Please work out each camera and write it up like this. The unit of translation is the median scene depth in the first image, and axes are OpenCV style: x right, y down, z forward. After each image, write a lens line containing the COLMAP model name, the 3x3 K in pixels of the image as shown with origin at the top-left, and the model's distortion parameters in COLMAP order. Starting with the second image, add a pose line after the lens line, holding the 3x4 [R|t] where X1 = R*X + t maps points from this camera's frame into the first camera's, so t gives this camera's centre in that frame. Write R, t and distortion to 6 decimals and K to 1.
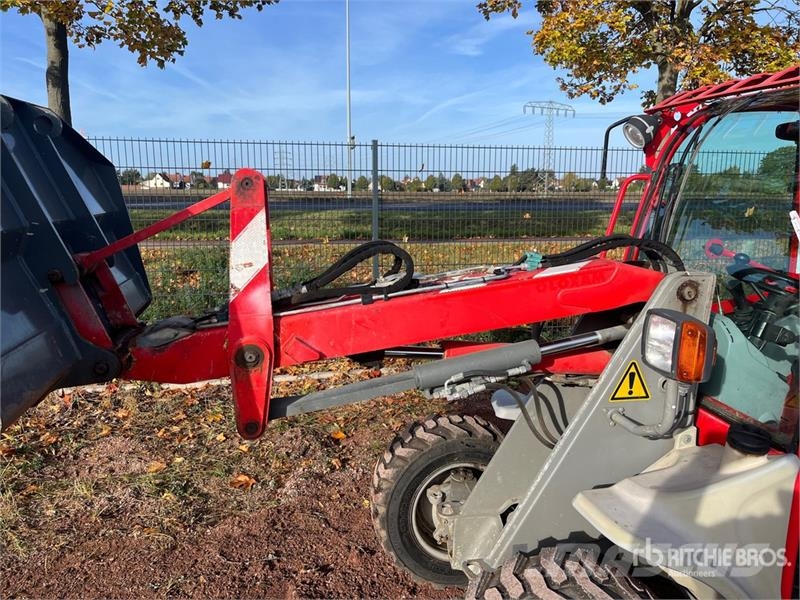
lens RADIAL K [[608.3, 0, 407.6], [0, 608.3, 298.9], [0, 0, 1]] dist [0.068223, -0.108421]
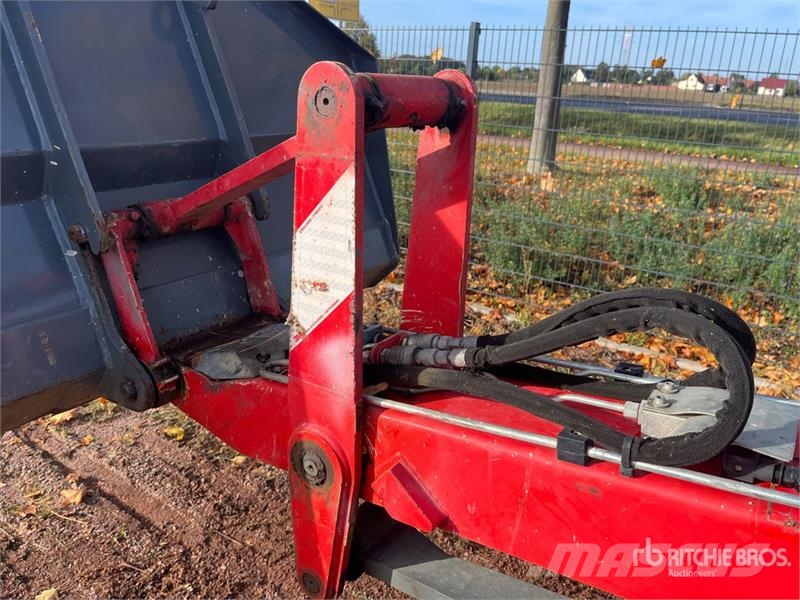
lens RADIAL K [[608.3, 0, 407.6], [0, 608.3, 298.9], [0, 0, 1]] dist [0.068223, -0.108421]
pose [[0.697734, 0.275590, -0.661224, 0.057043], [-0.173848, 0.960586, 0.216914, -0.104335], [0.694941, -0.036396, 0.718145, 0.481976]]
